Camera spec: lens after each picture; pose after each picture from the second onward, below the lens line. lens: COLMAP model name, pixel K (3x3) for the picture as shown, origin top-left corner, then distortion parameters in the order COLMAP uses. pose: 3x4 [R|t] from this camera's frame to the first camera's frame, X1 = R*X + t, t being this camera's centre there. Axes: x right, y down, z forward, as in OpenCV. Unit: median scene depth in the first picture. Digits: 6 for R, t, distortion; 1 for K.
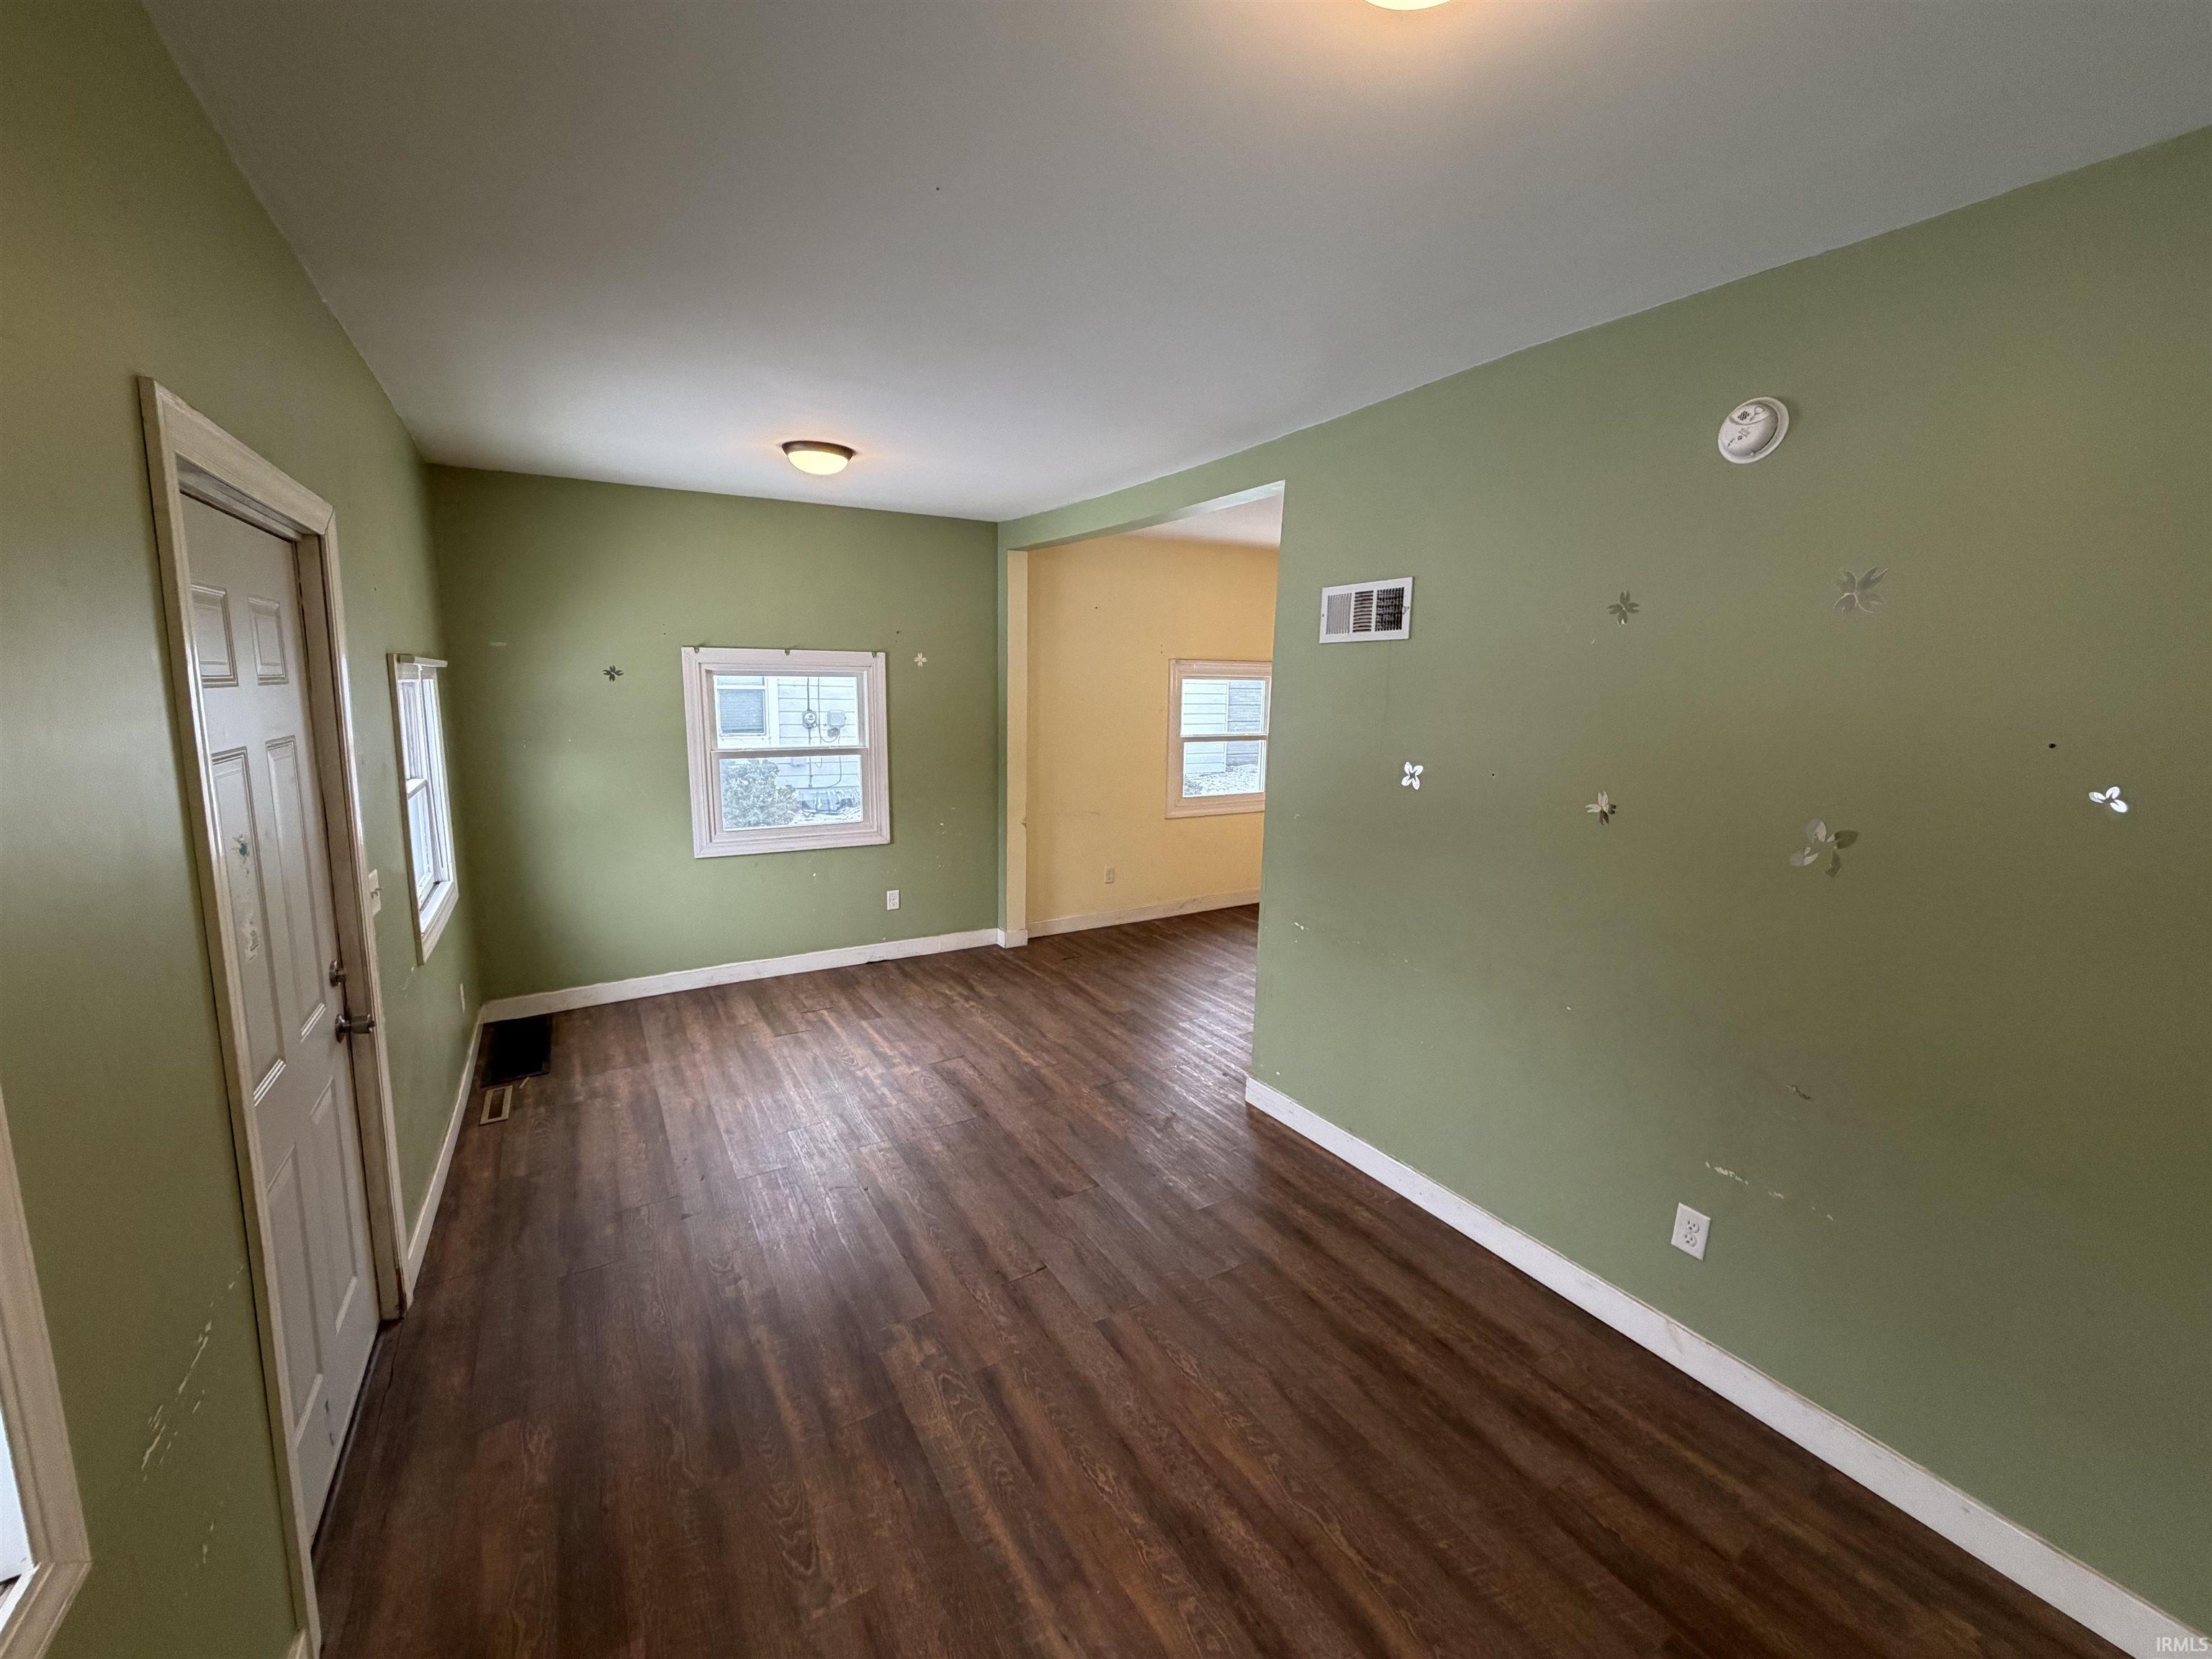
lens RADIAL K [[878.0, 0, 1101.7], [0, 878.0, 827.0], [0, 0, 1]] dist [0.000492, -0.000346]
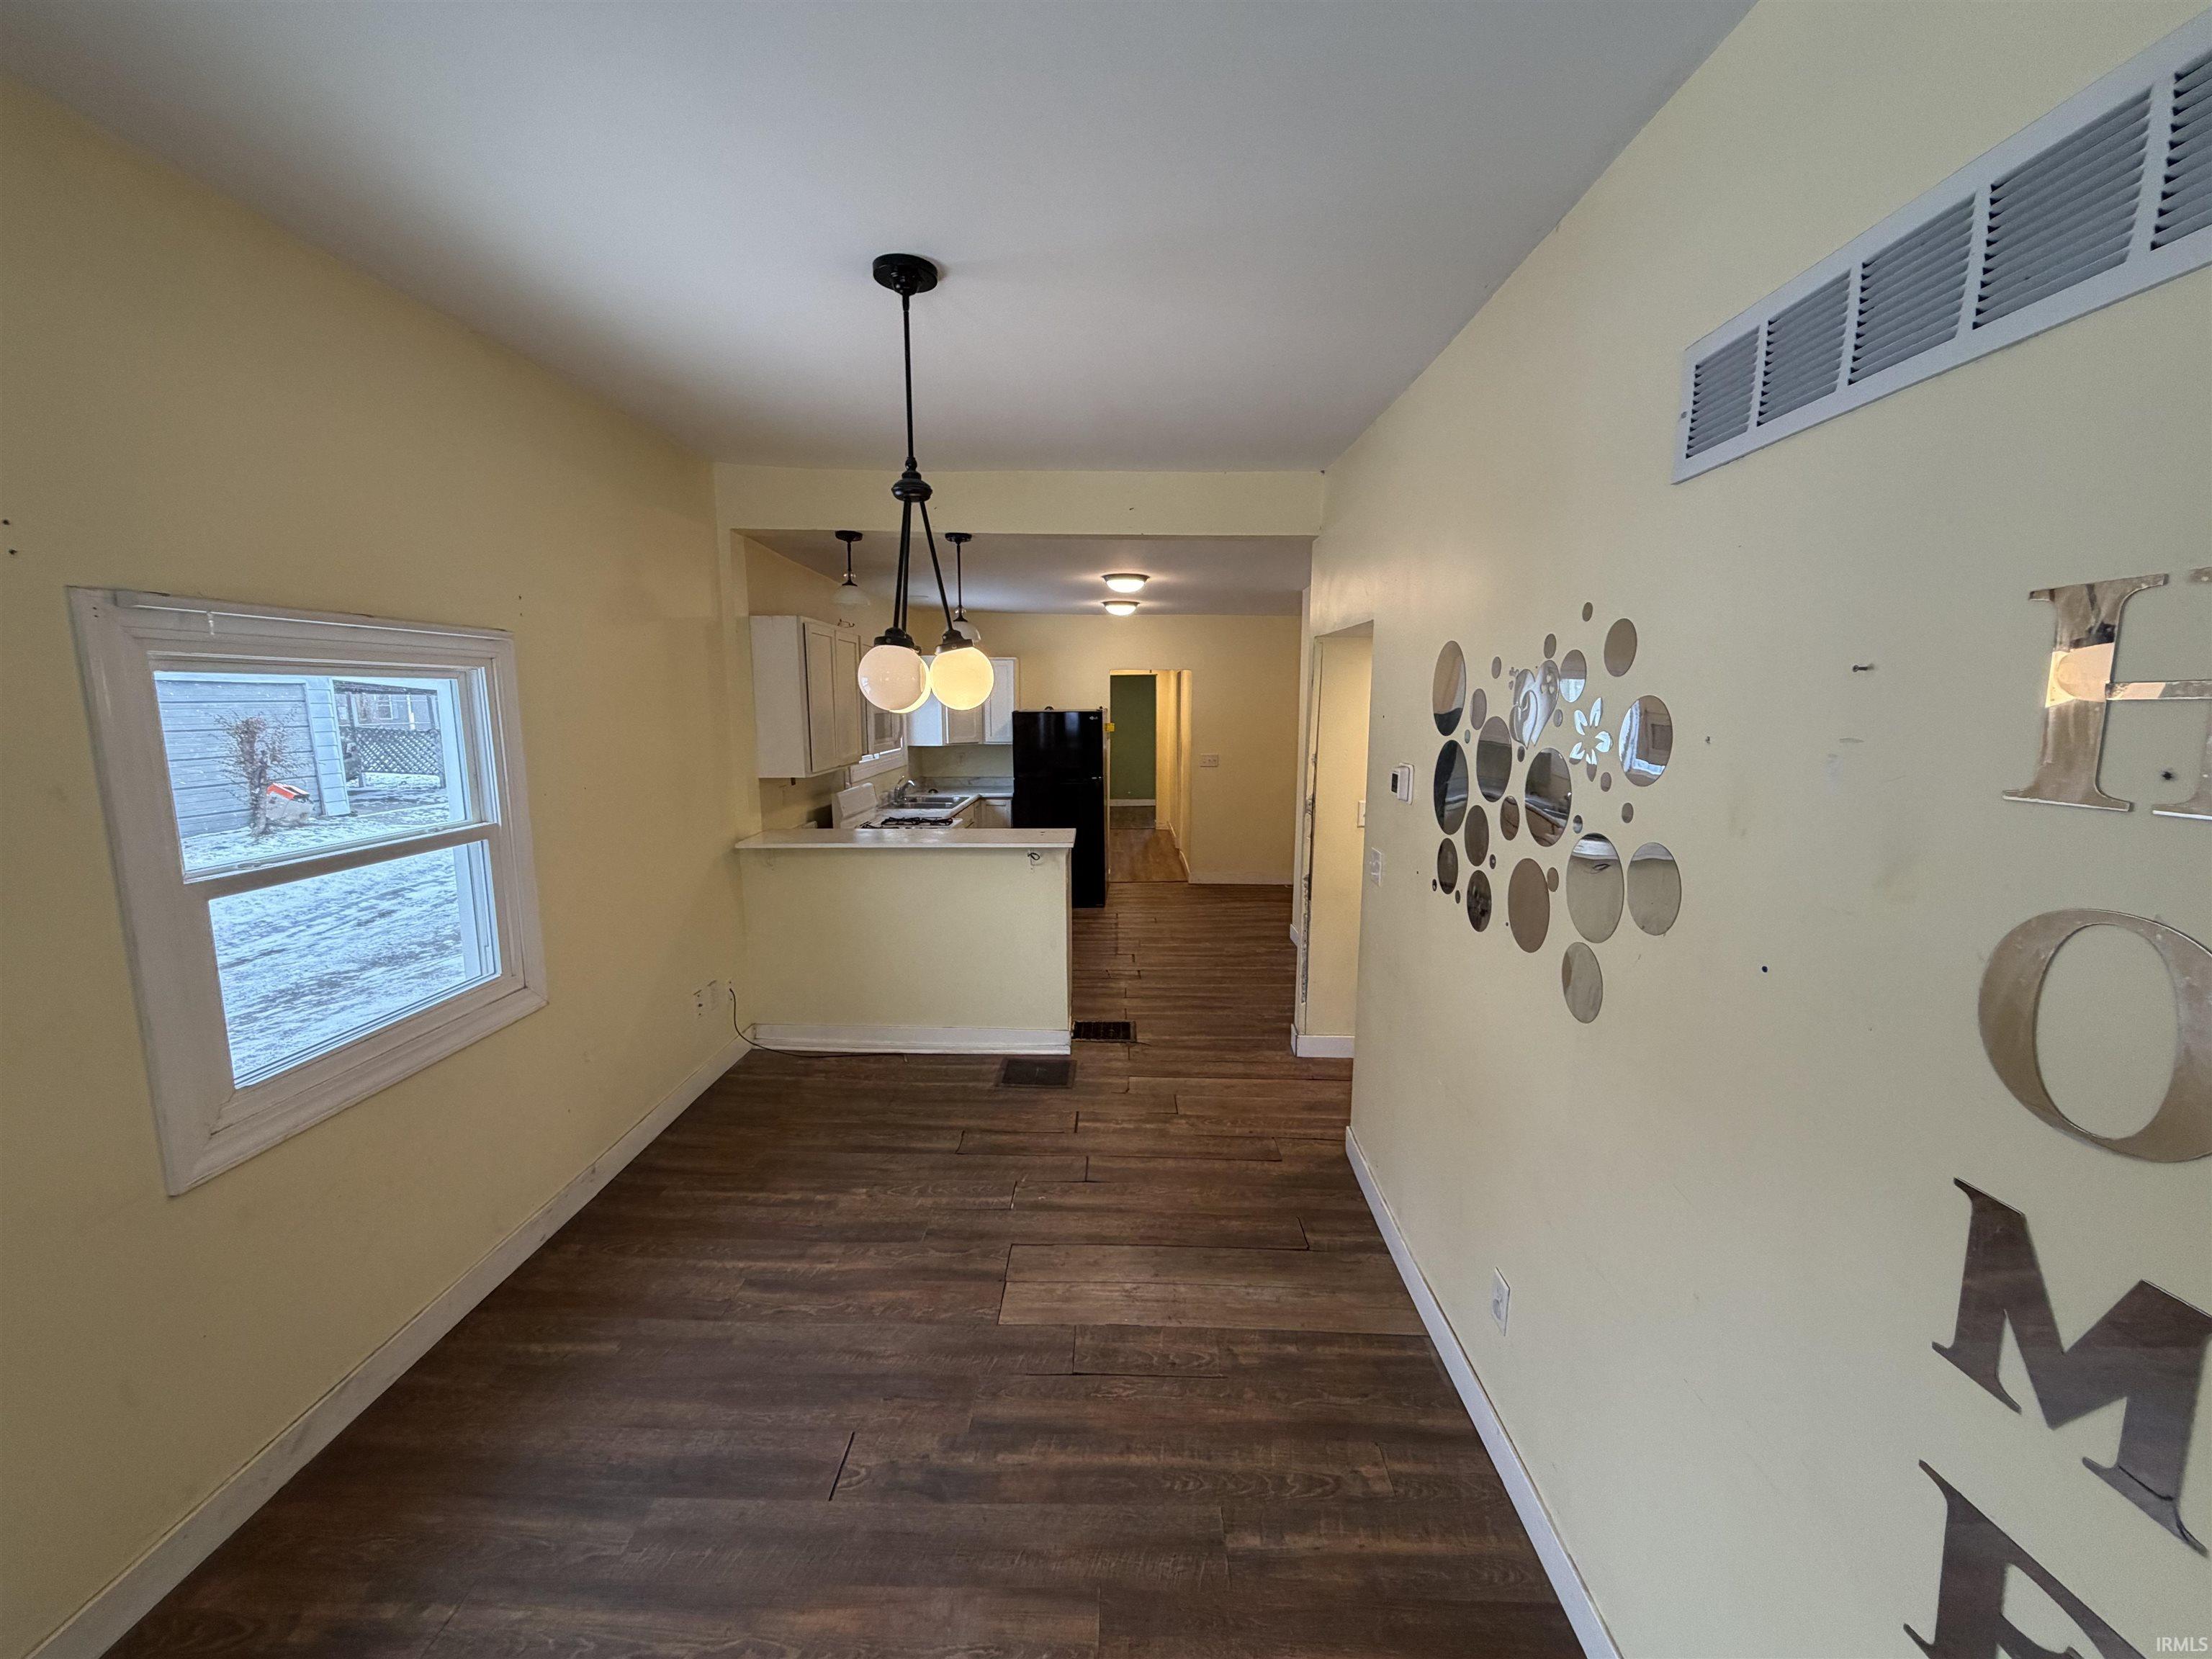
lens RADIAL K [[878.0, 0, 1101.7], [0, 878.0, 827.0], [0, 0, 1]] dist [0.000492, -0.000346]
pose [[0.537661, -0.136477, 0.832042, 0.038750], [0.143628, 0.987215, 0.069118, -0.207270], [-0.830838, 0.082343, 0.550389, 1.296796]]
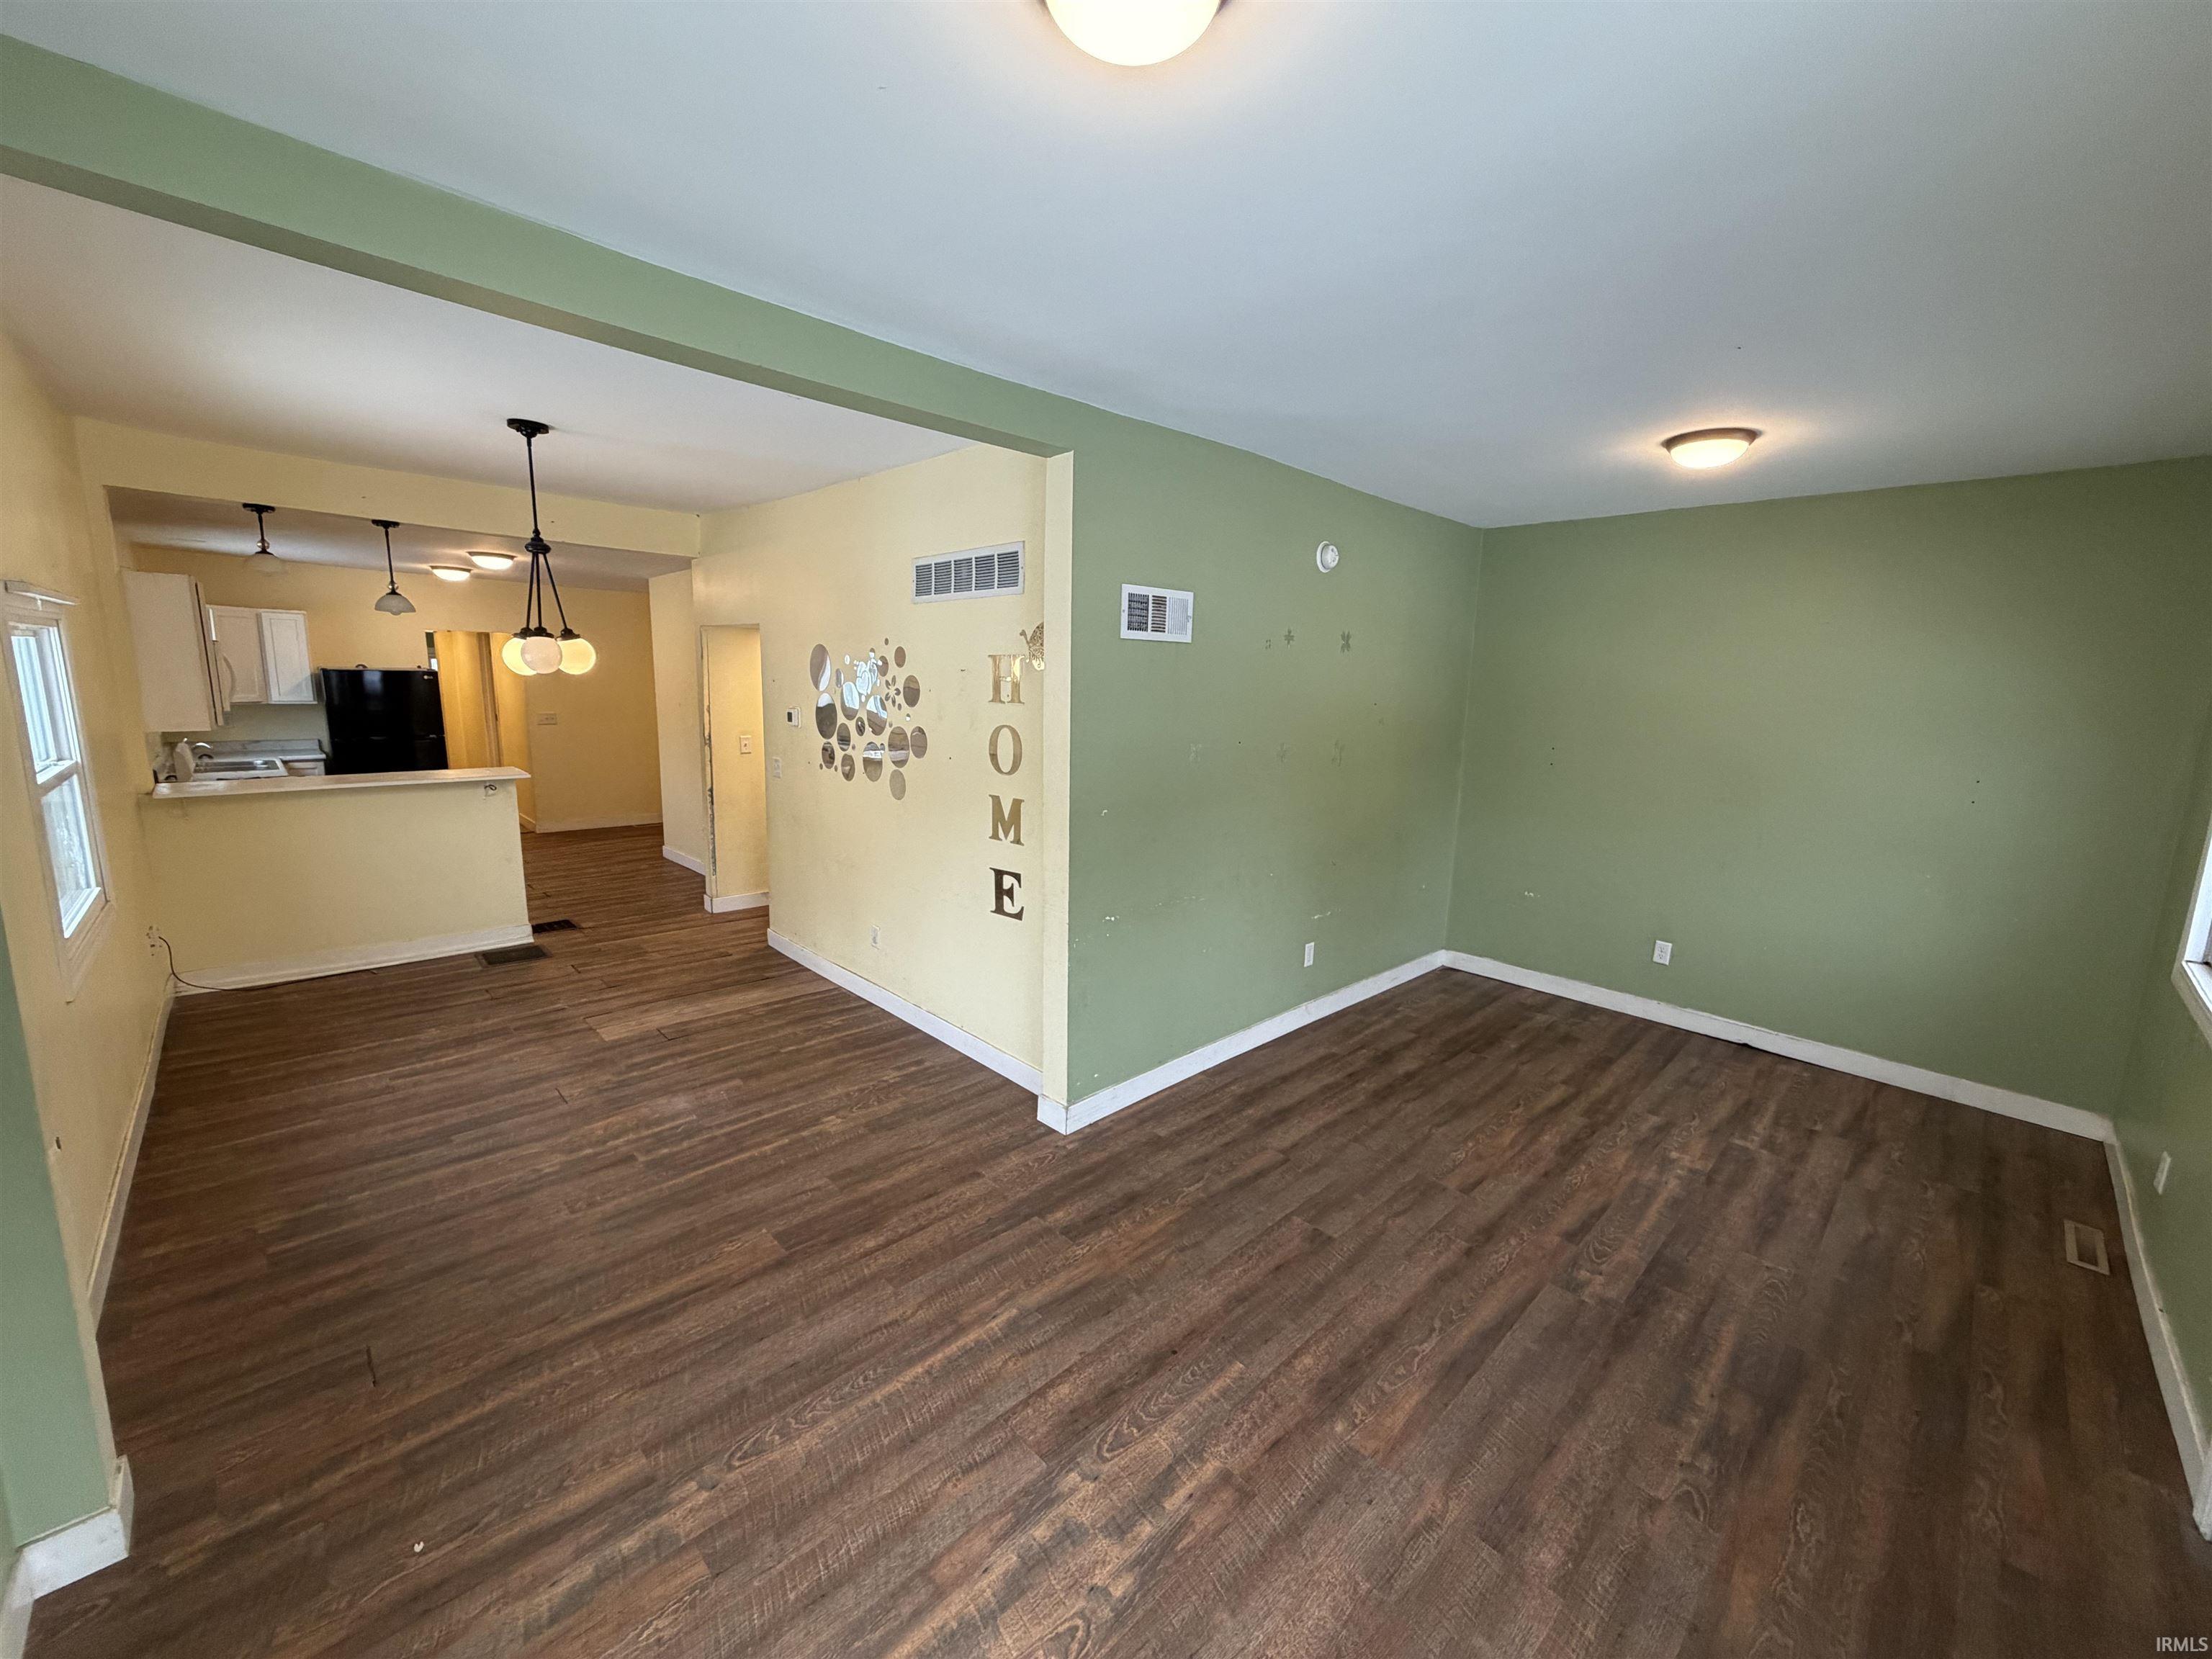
lens RADIAL K [[878.0, 0, 1101.7], [0, 878.0, 827.0], [0, 0, 1]] dist [0.000492, -0.000346]
pose [[-0.224186, -0.187150, 0.956408, -0.798817], [0.124542, 0.967839, 0.218580, -0.235024], [-0.966556, 0.168116, -0.193668, 1.323884]]
